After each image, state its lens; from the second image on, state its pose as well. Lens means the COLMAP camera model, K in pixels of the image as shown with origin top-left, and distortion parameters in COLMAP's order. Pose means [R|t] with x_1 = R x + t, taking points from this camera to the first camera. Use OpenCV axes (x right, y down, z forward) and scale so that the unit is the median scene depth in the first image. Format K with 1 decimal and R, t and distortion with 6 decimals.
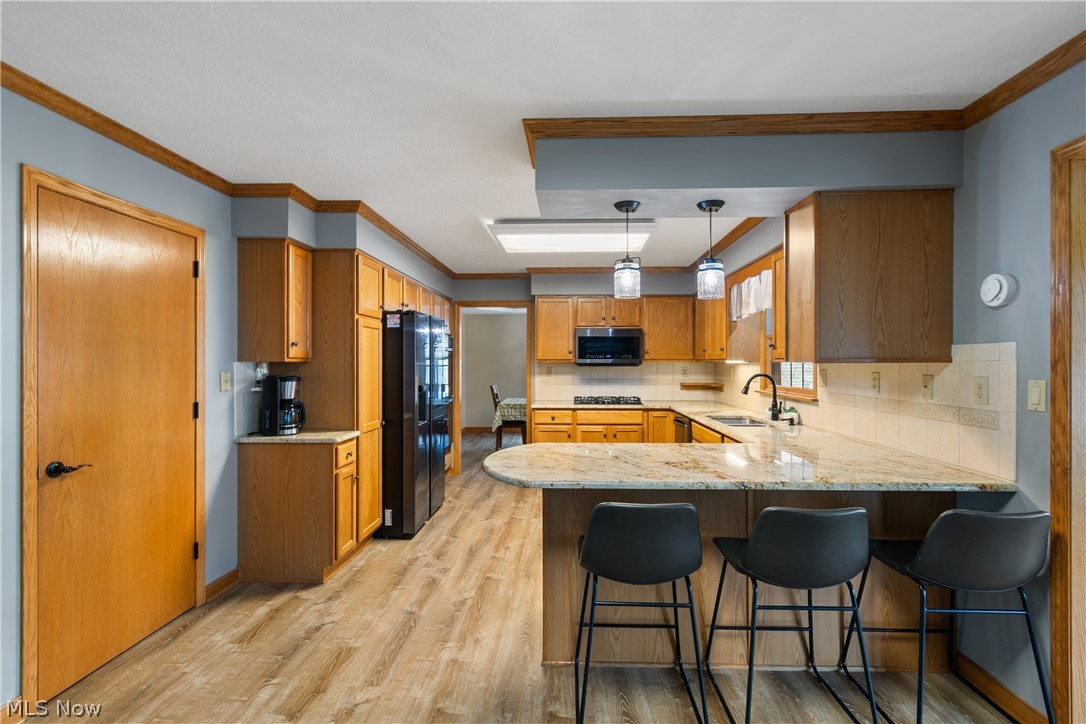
lens RADIAL K [[485.5, 0, 553.9], [0, 485.5, 360.4], [0, 0, 1]] dist [-0.000104, -0.000437]
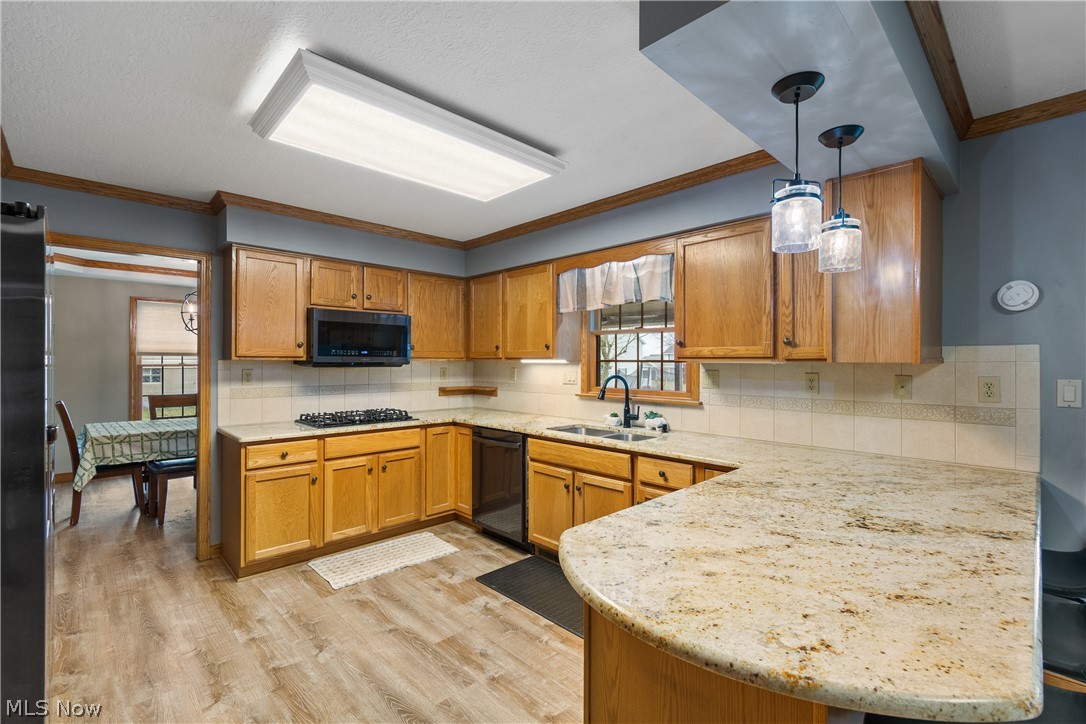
lens RADIAL K [[475.8, 0, 547.0], [0, 475.8, 361.0], [0, 0, 1]] dist [-0.000662, -0.000544]
pose [[0.689610, 0.003386, 0.724173, -0.331302], [-0.005897, 0.999982, 0.000939, 0.002397], [-0.724157, -0.004918, 0.689618, 0.608144]]
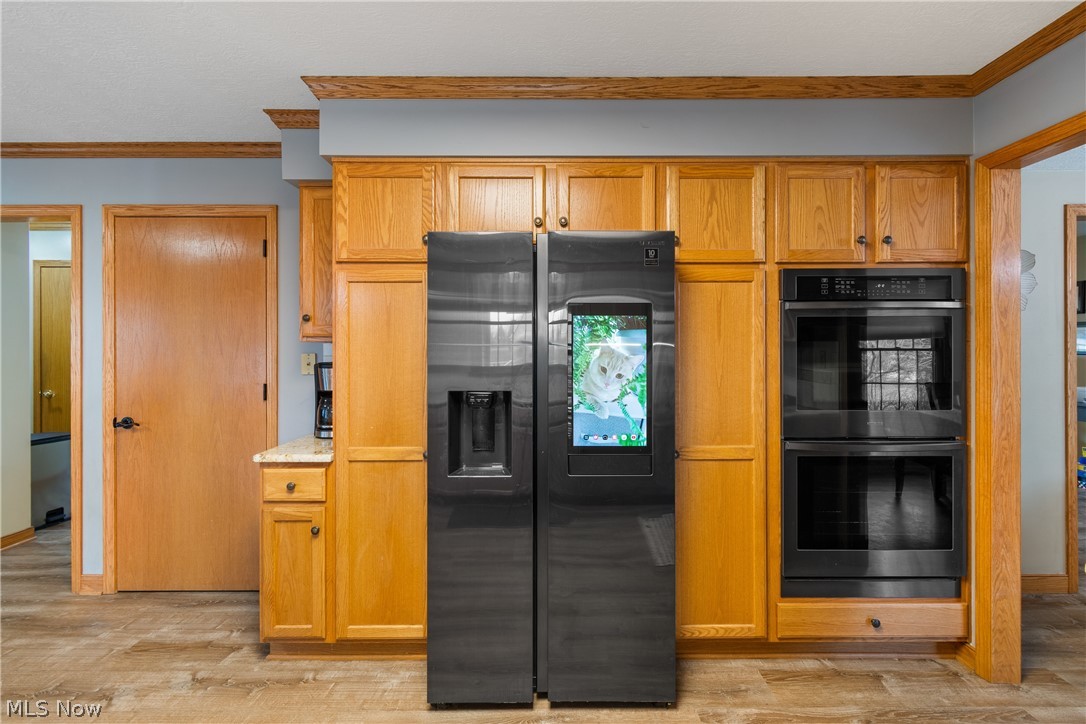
lens RADIAL K [[488.9, 0, 543.2], [0, 488.9, 344.1], [0, 0, 1]] dist [-0.000303, -0.000120]
pose [[0.041065, 0.001770, -0.999155, 0.229055], [0.003311, 0.999993, 0.001908, 0.004205], [0.999151, -0.003387, 0.041059, 1.274734]]
